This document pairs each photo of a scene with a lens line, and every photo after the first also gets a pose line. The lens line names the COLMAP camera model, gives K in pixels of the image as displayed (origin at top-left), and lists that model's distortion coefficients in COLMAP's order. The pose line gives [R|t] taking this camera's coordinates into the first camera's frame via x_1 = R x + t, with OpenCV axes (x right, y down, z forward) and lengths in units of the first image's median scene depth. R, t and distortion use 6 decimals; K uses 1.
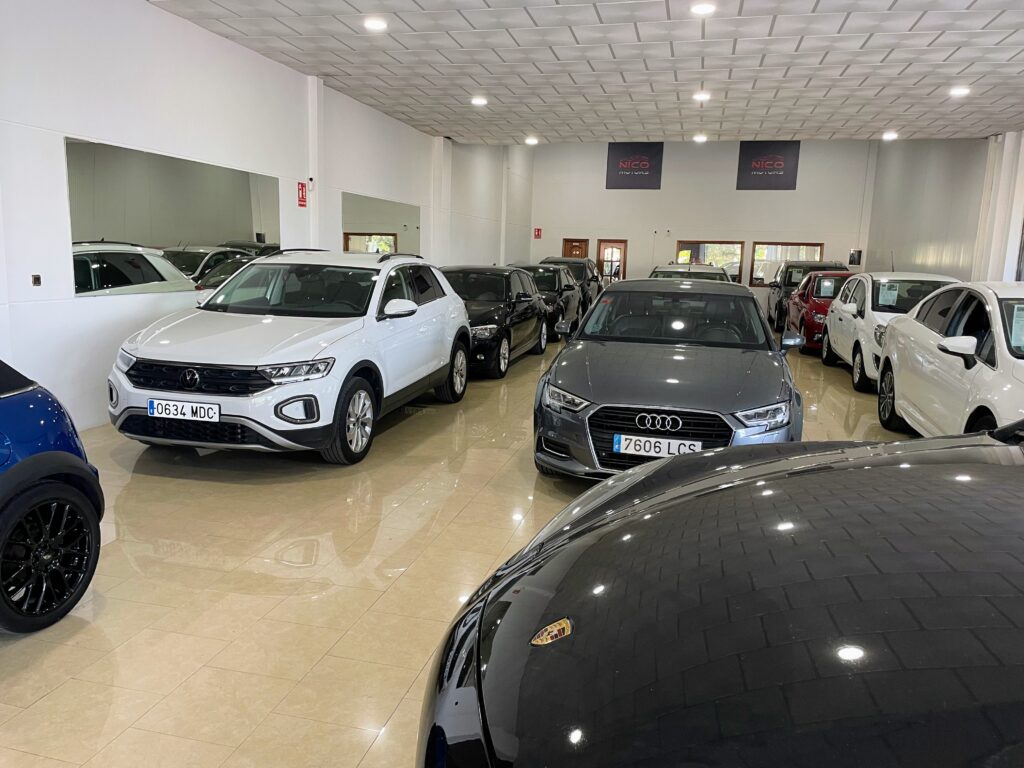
lens RADIAL K [[775.2, 0, 508.4], [0, 775.2, 378.3], [0, 0, 1]] dist [0.109558, -0.128460]
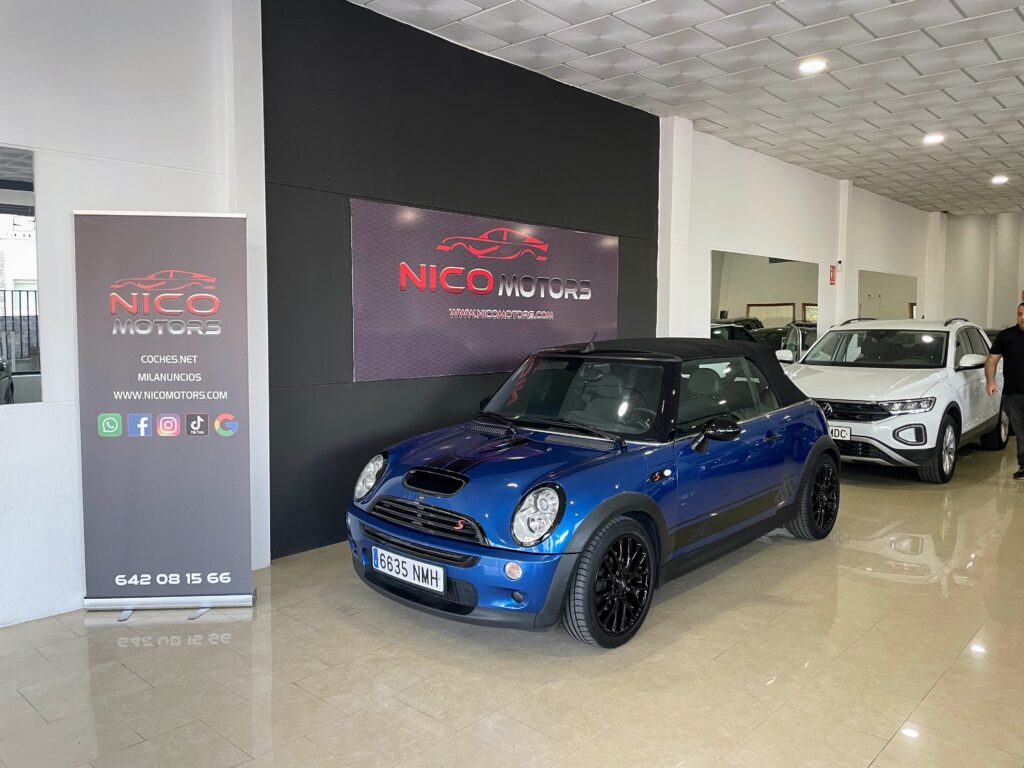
lens RADIAL K [[775.2, 0, 508.4], [0, 775.2, 378.3], [0, 0, 1]] dist [0.109558, -0.128460]
pose [[0.879469, 0.003011, -0.475947, -0.191946], [-0.047529, 0.995537, -0.081528, 0.073135], [0.473577, 0.094322, 0.875687, -0.444839]]
